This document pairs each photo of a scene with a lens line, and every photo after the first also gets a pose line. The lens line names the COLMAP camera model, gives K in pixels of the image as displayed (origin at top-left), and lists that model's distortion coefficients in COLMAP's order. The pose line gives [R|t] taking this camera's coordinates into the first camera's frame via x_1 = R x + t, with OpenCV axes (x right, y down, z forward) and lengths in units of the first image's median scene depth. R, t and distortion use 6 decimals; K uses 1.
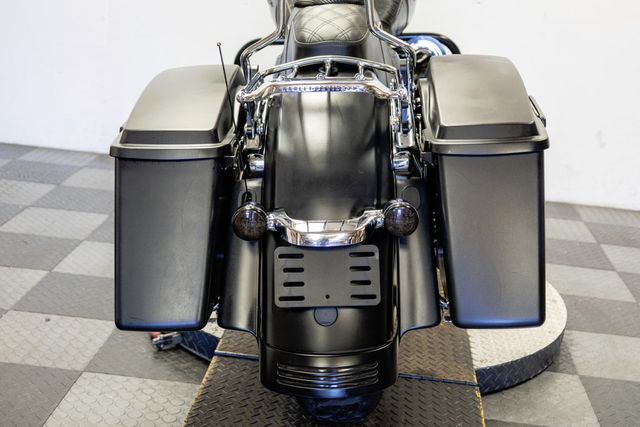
lens RADIAL K [[934.0, 0, 320.0], [0, 934.0, 213.5], [0, 0, 1]] dist [-0.014262, 0.070663]
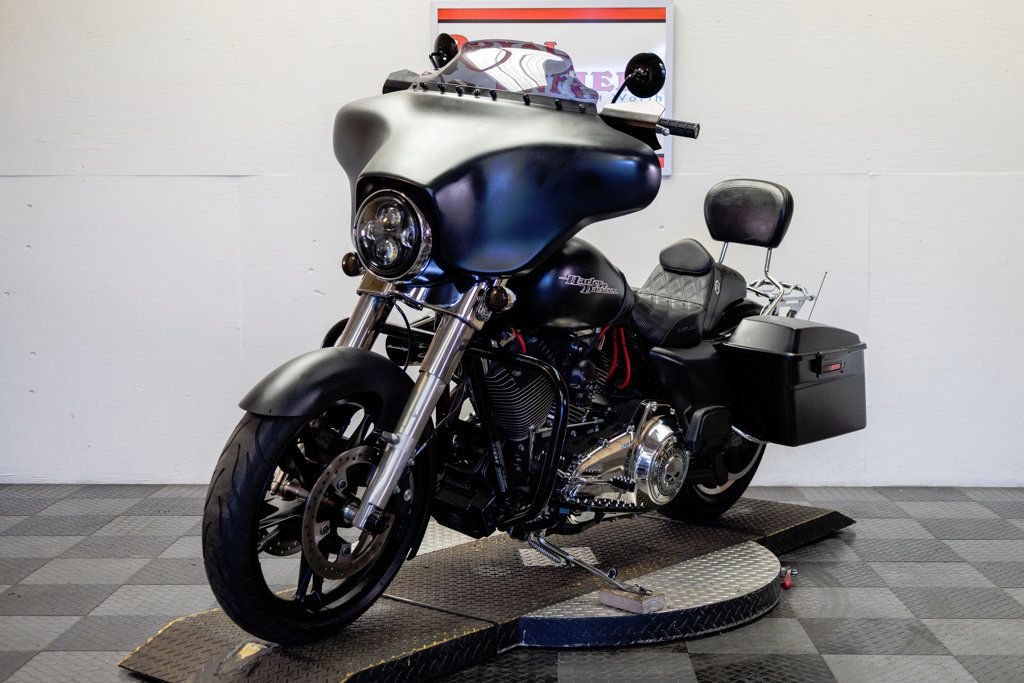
lens RADIAL K [[1388.5, 0, 515.1], [0, 1388.5, 339.8], [0, 0, 1]] dist [0.011916, -0.029728]
pose [[0.994530, -0.094767, 0.043921, -0.031760], [0.101728, 0.974183, -0.201542, 0.092346], [-0.023688, 0.204908, 0.978495, -0.285867]]
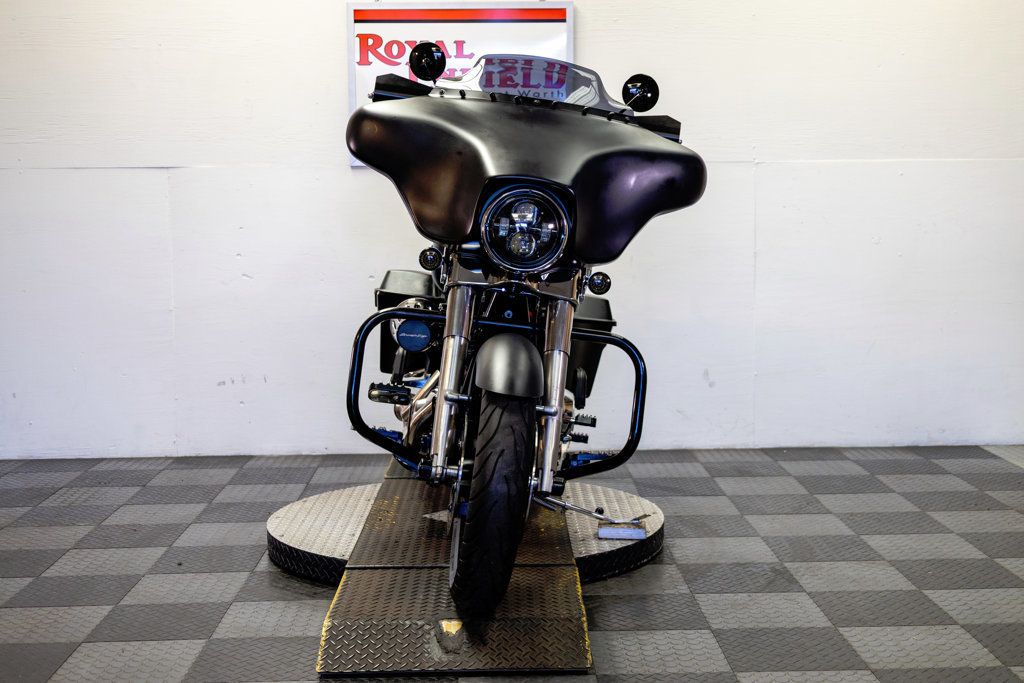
lens RADIAL K [[1389.9, 0, 518.9], [0, 1389.9, 343.8], [0, 0, 1]] dist [-0.002974, 0.030231]
pose [[0.989630, -0.109758, 0.092661, -0.019315], [0.124450, 0.977289, -0.171521, 0.106914], [-0.071731, 0.181274, 0.980813, -0.390736]]
